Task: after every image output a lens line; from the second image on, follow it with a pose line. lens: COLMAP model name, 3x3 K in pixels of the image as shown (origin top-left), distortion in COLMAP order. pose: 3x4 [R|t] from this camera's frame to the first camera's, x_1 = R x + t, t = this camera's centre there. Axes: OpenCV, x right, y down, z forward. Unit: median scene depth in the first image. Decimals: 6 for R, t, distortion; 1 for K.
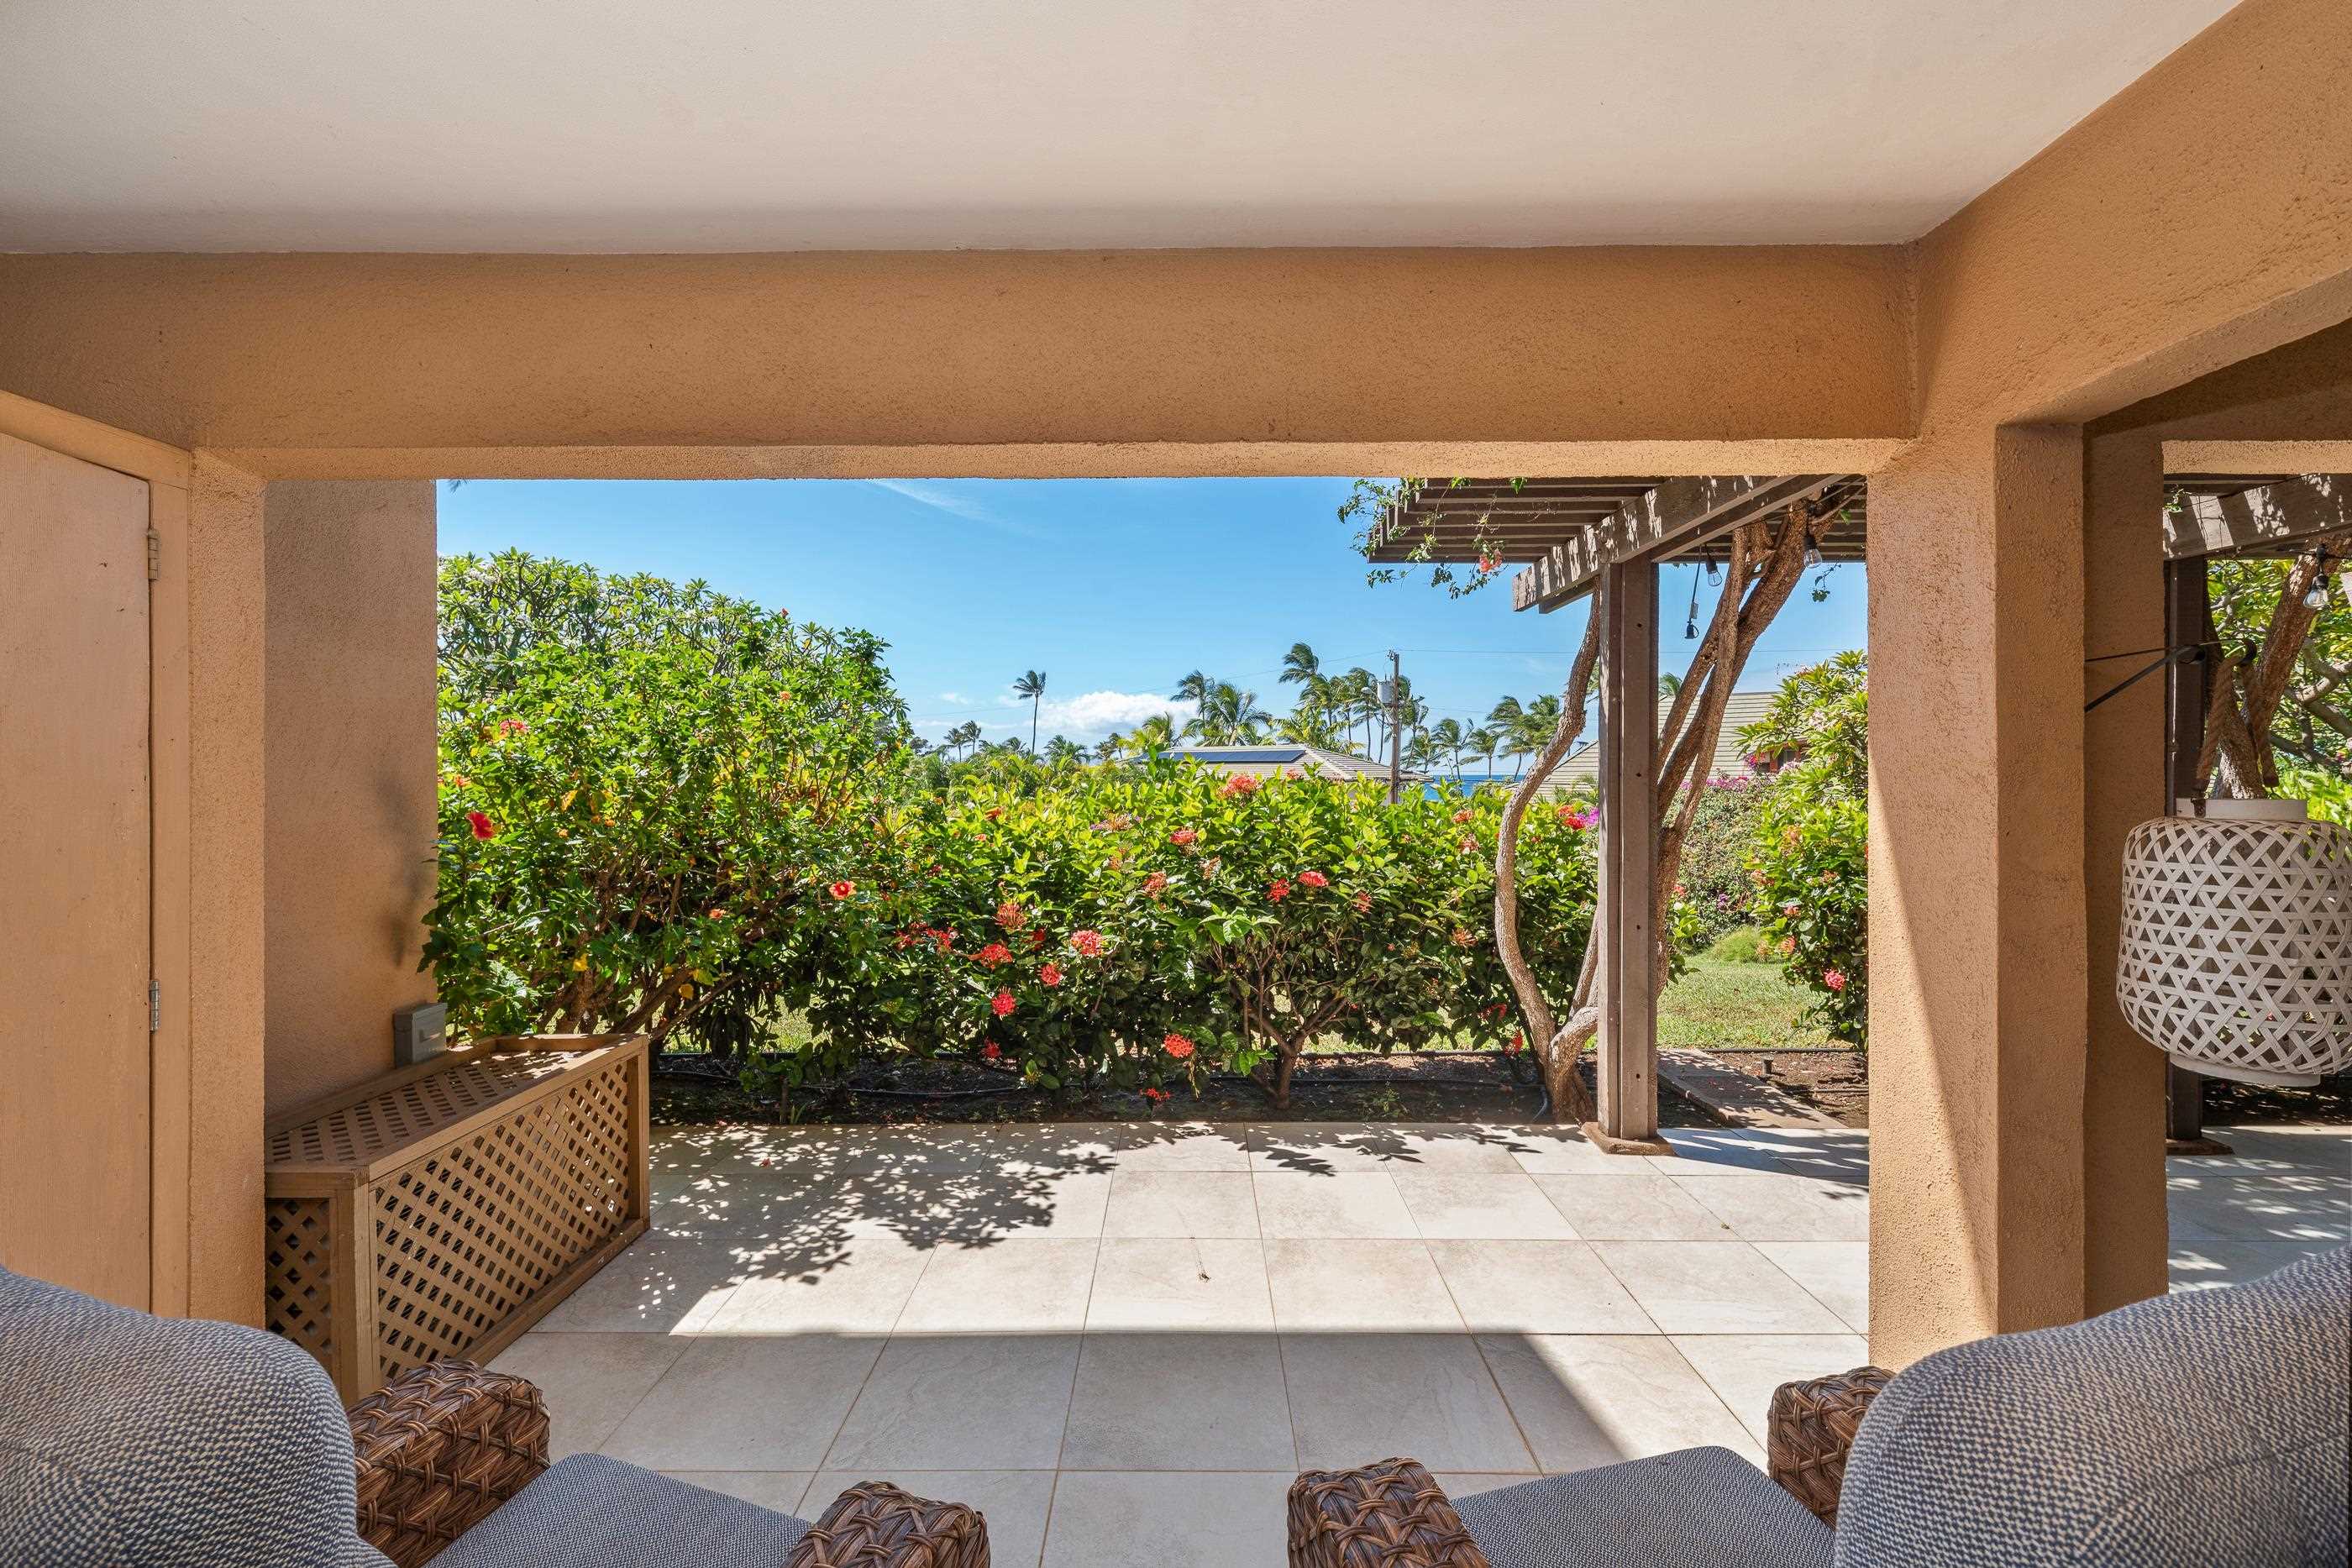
lens RADIAL K [[962.4, 0, 1178.1], [0, 962.4, 774.7], [0, 0, 1]] dist [-0.003402, 0.000307]
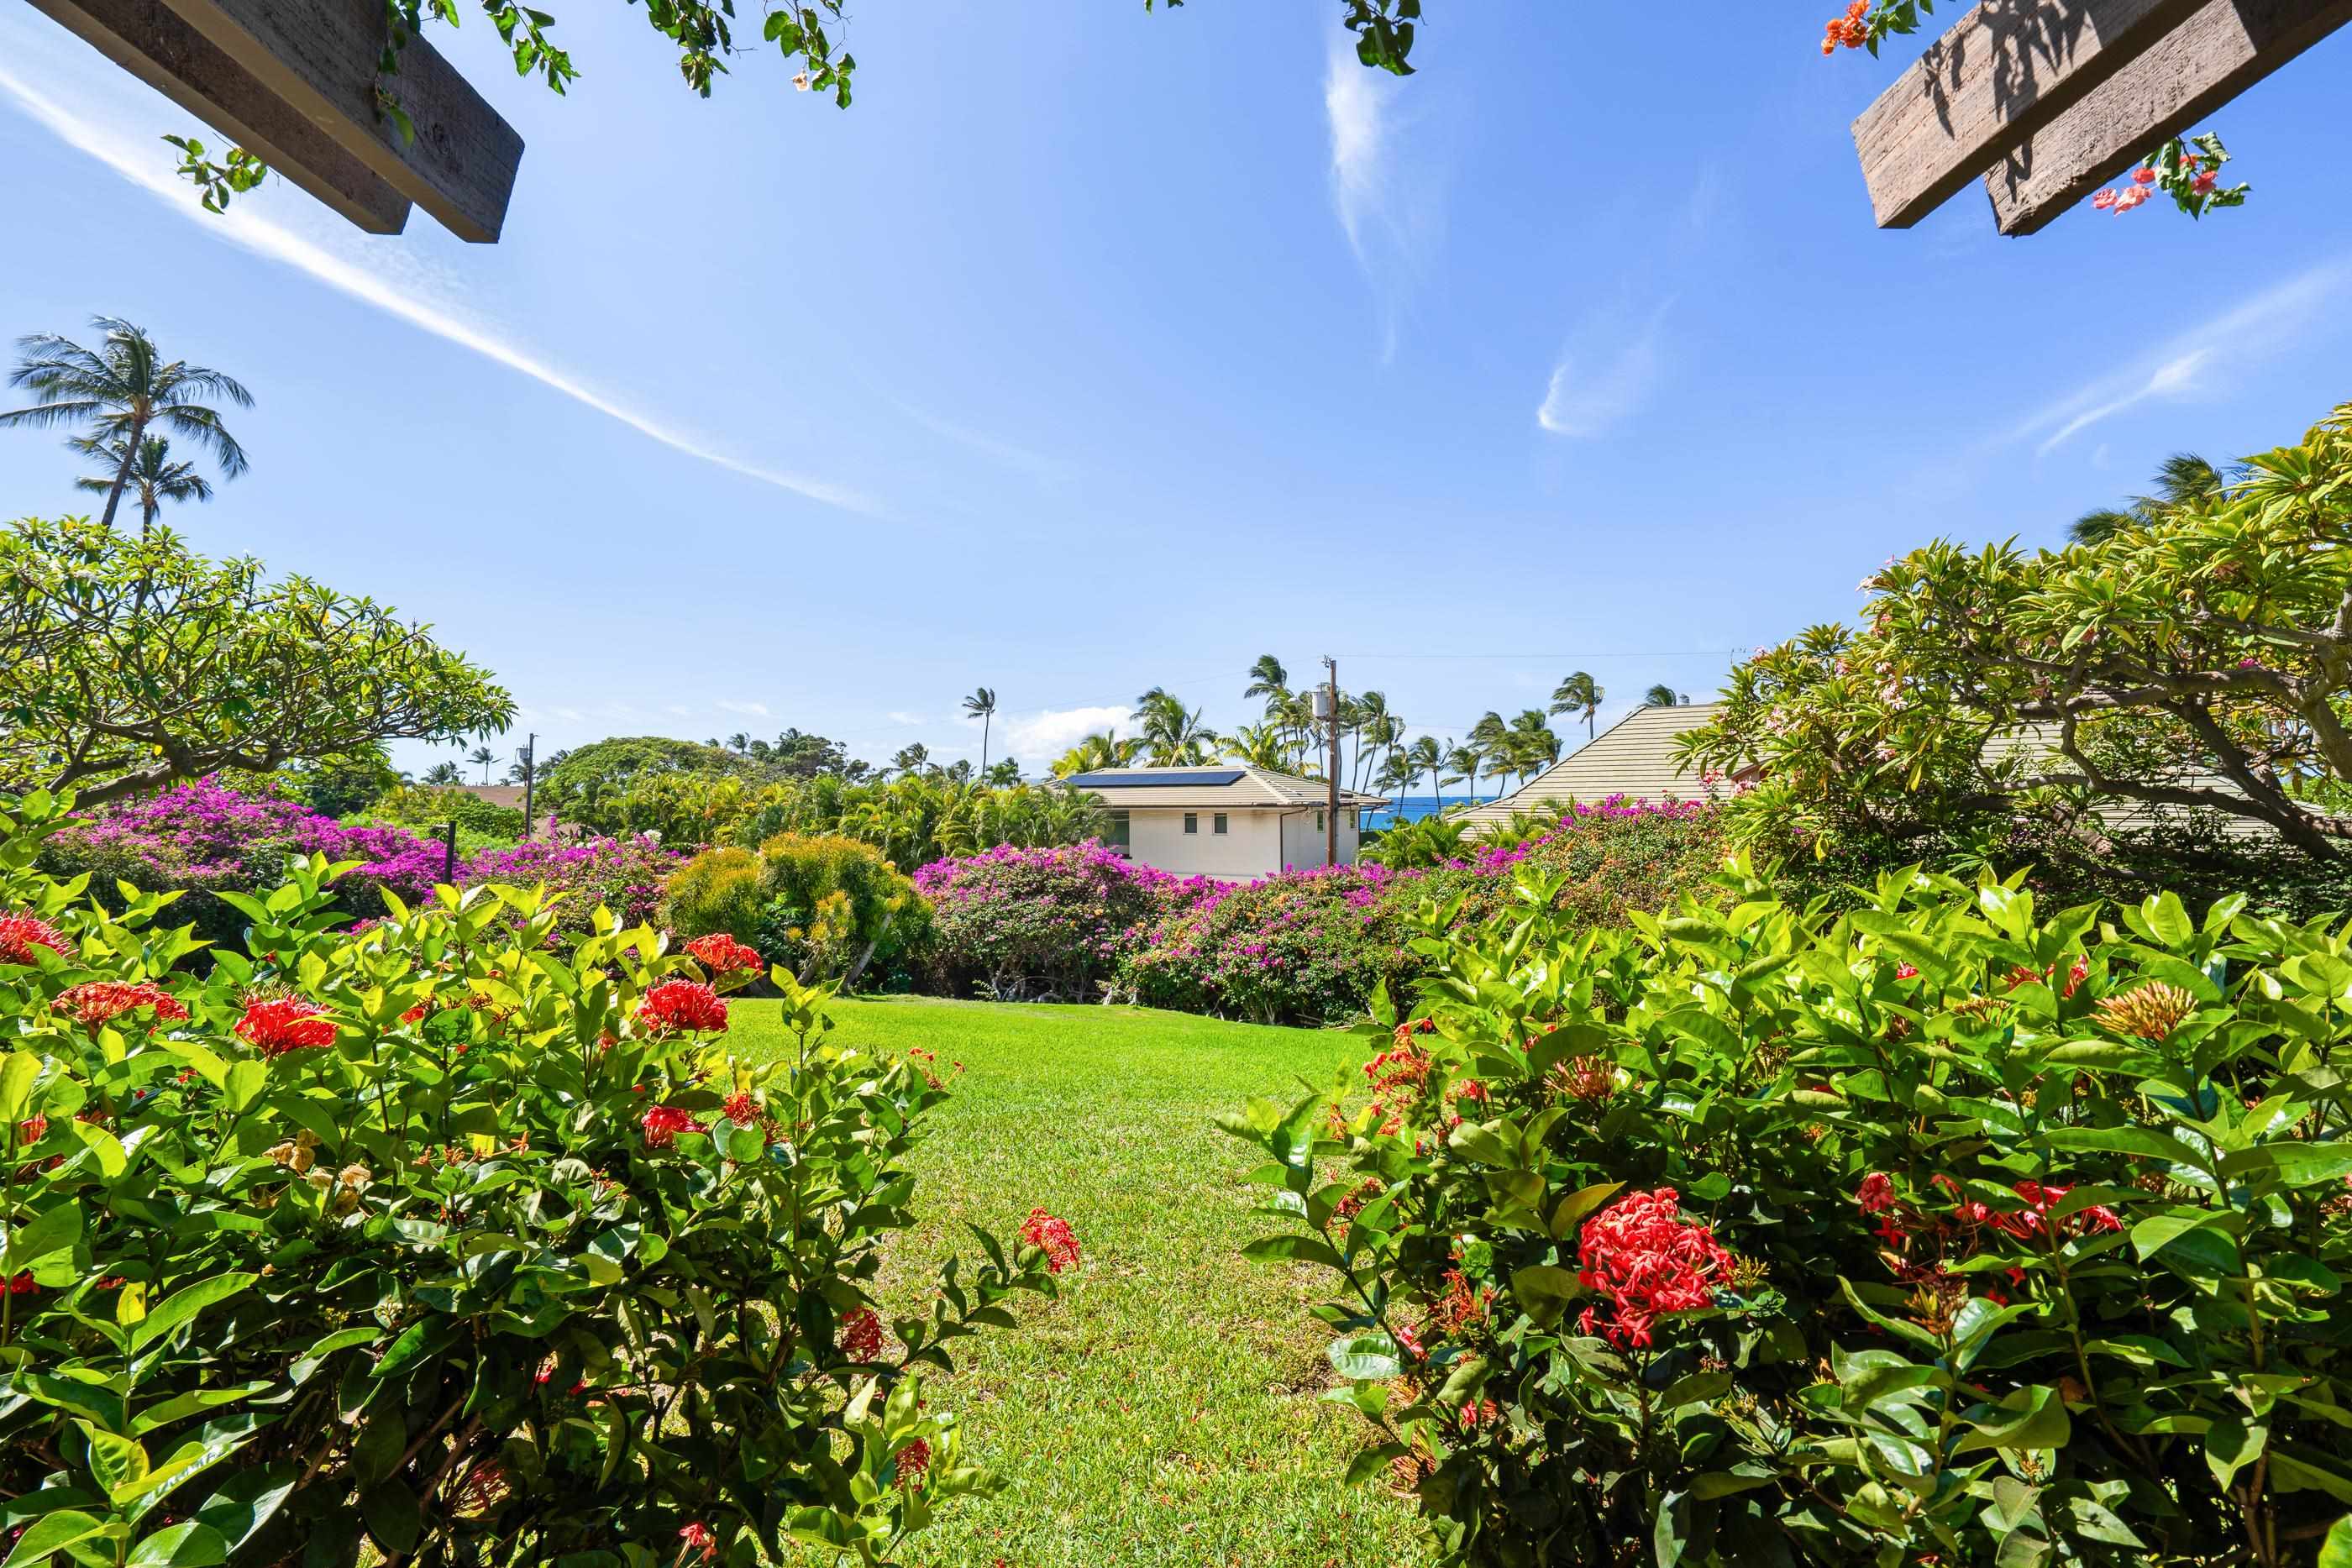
lens RADIAL K [[1000.9, 0, 1185.9], [0, 1000.9, 790.3], [0, 0, 1]] dist [-0.003606, -0.000344]
pose [[0.999889, -0.006027, 0.013610, 0.744161], [0.006135, 0.999950, -0.007905, -0.012746], [-0.013562, 0.007988, 0.999876, 0.919099]]
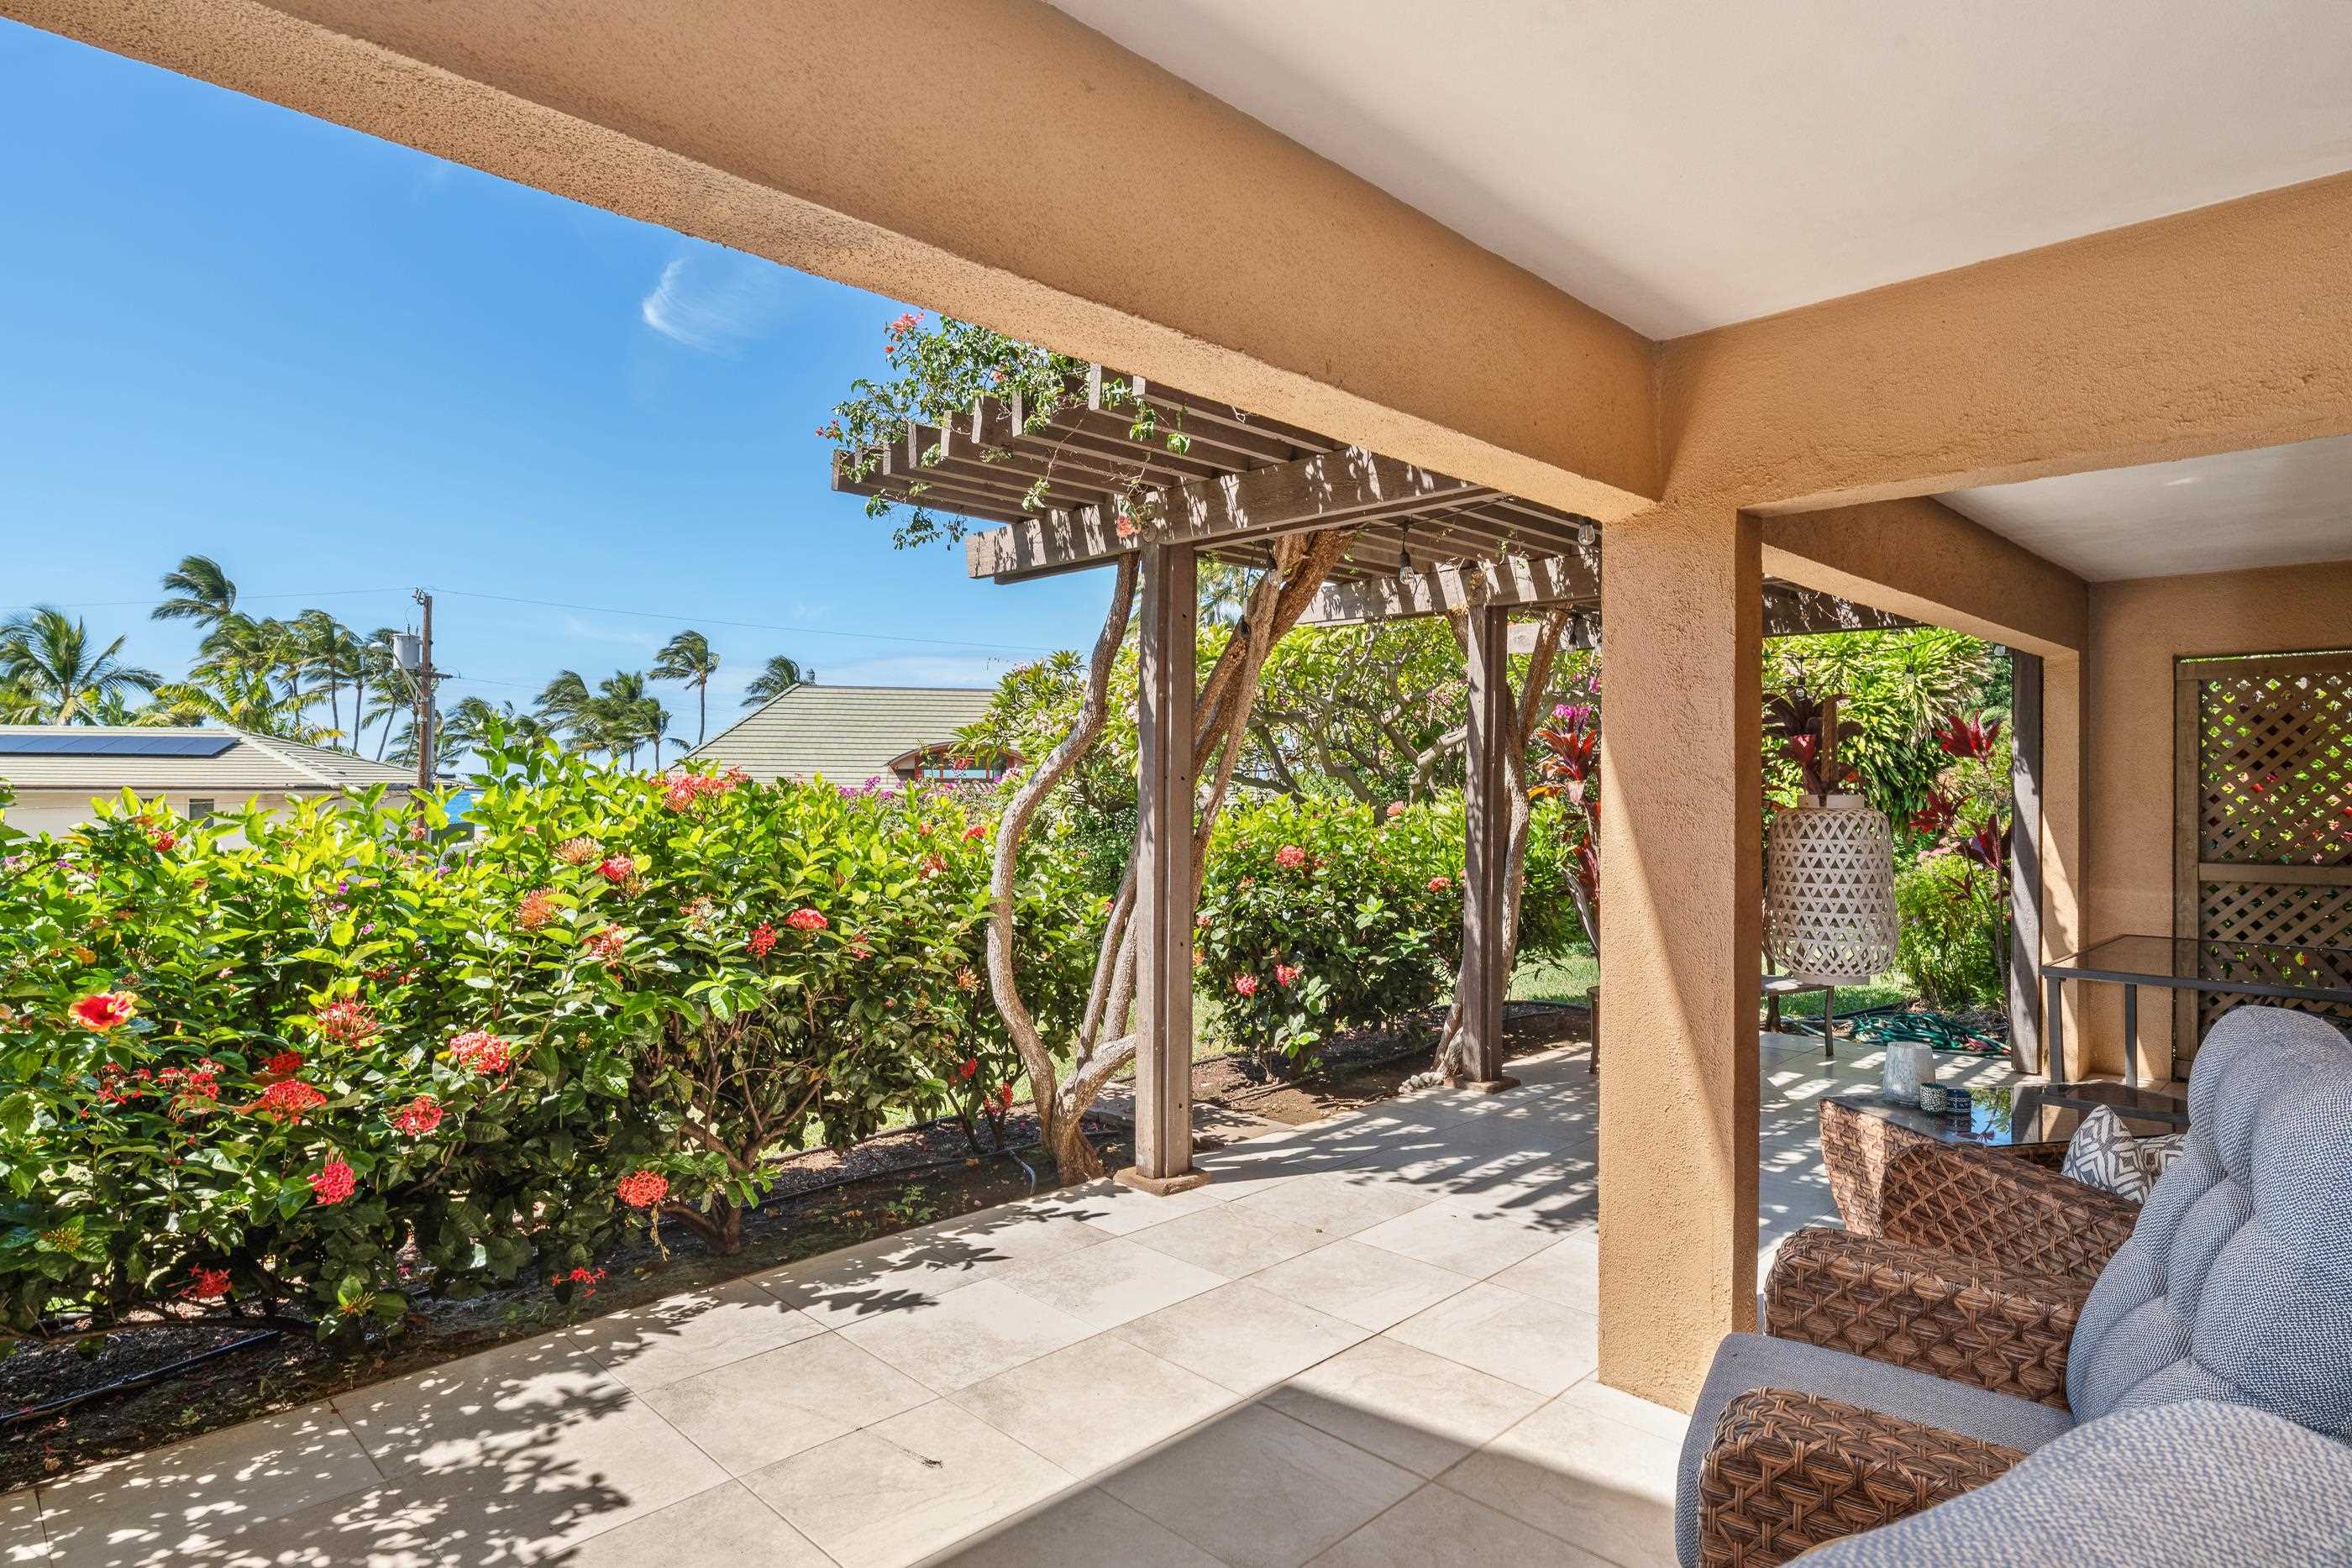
lens RADIAL K [[1280.9, 0, 1195.4], [0, 1280.9, 777.7], [0, 0, 1]] dist [0.023856, -0.018405]
pose [[0.693883, 0.008920, 0.720033, -0.384985], [-0.006427, 0.999960, -0.006195, 0.007029], [-0.720059, -0.000329, 0.693913, 0.133773]]
